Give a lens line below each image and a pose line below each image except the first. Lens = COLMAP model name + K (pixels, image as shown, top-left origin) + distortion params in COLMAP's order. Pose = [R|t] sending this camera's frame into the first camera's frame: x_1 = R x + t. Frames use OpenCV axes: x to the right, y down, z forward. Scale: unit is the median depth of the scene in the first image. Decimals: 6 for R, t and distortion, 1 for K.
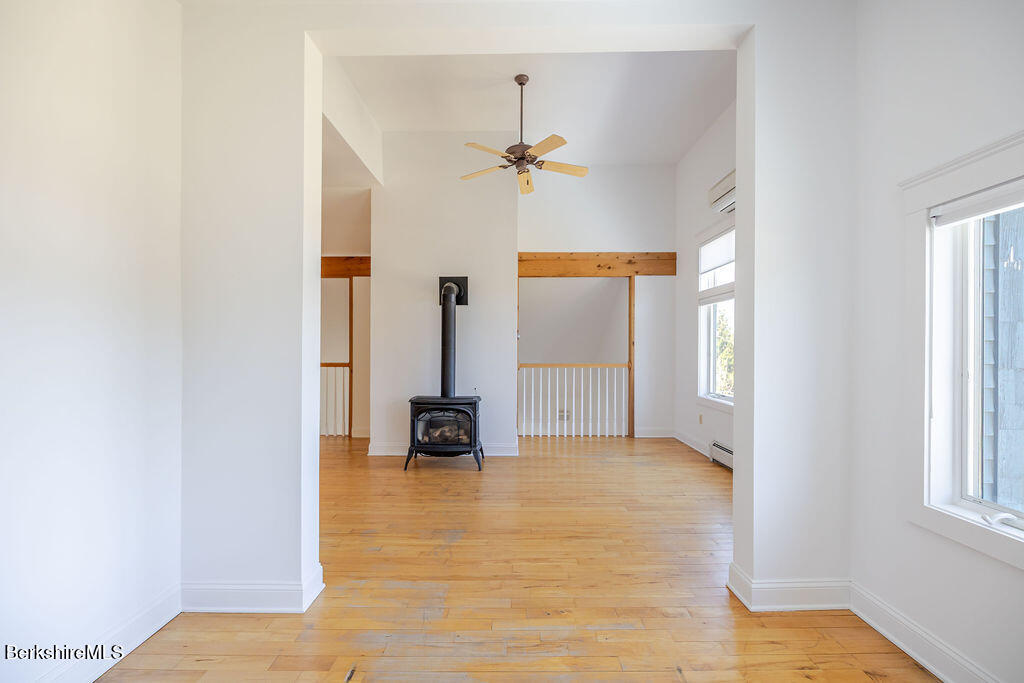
lens RADIAL K [[433.0, 0, 519.1], [0, 433.0, 346.6], [0, 0, 1]] dist [-0.002369, -0.000233]
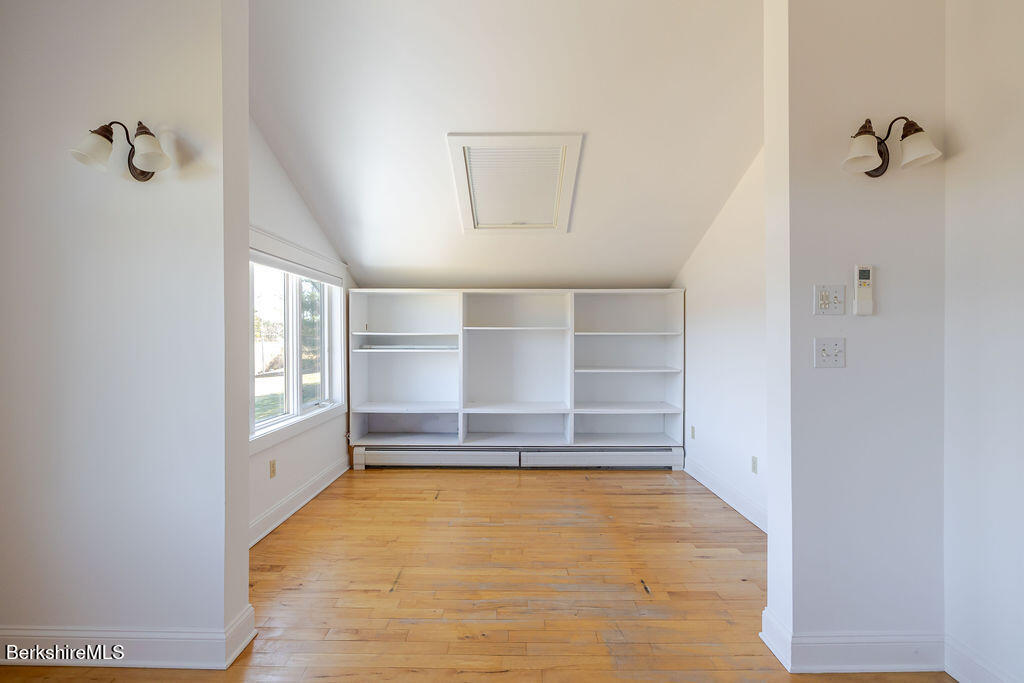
lens RADIAL K [[497.1, 0, 514.8], [0, 497.1, 339.7], [0, 0, 1]] dist [-0.006496, -0.001573]
pose [[-0.999949, 0.002733, 0.009774, -0.004696], [0.002723, 0.999996, -0.001054, 0.006788], [-0.009777, -0.001028, -0.999952, 1.488323]]
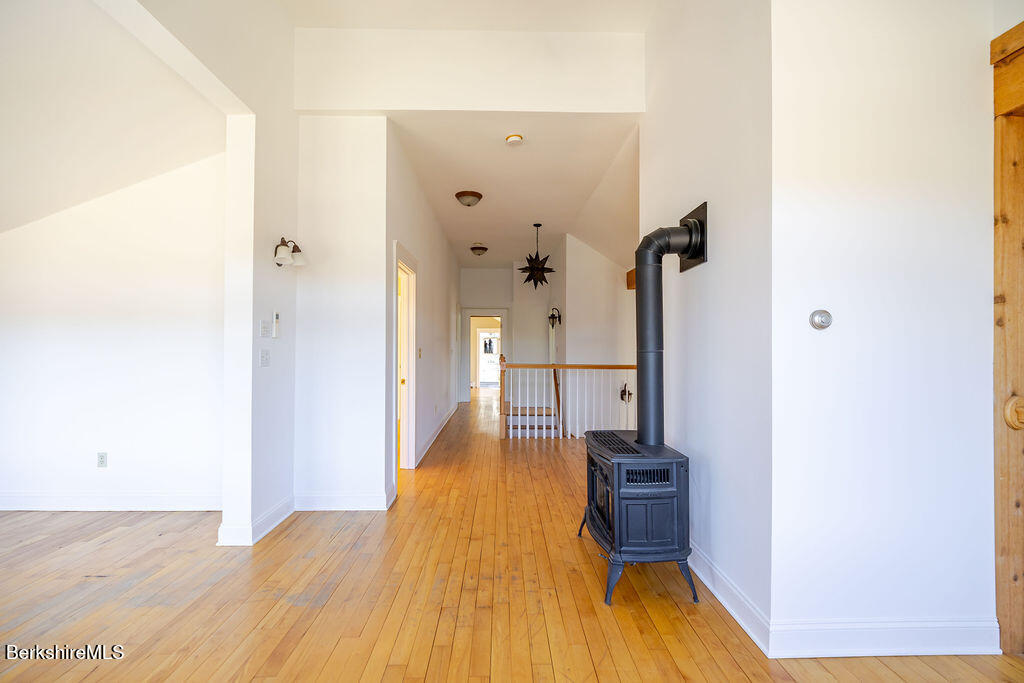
lens RADIAL K [[433.0, 0, 503.2], [0, 433.0, 340.8], [0, 0, 1]] dist [-0.002369, -0.000233]
pose [[0.001382, -0.019326, -0.999812, 0.636262], [0.000422, 0.999813, -0.019325, 0.002550], [0.999999, -0.000395, 0.001390, 1.395406]]
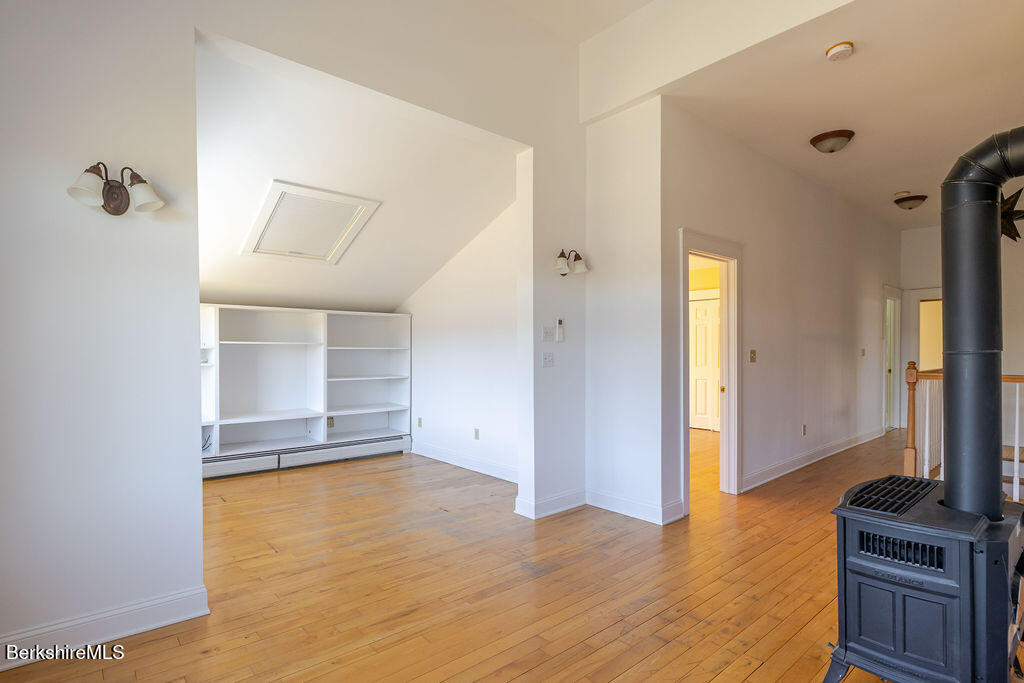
lens RADIAL K [[510.0, 0, 512.0], [0, 510.0, 352.2], [0, 0, 1]] dist [-0.007267, -0.000216]
pose [[-0.762370, 0.003000, -0.647134, 0.562414], [0.003980, 0.999992, -0.000053, 0.004186], [0.647129, -0.002616, -0.762376, 1.824769]]
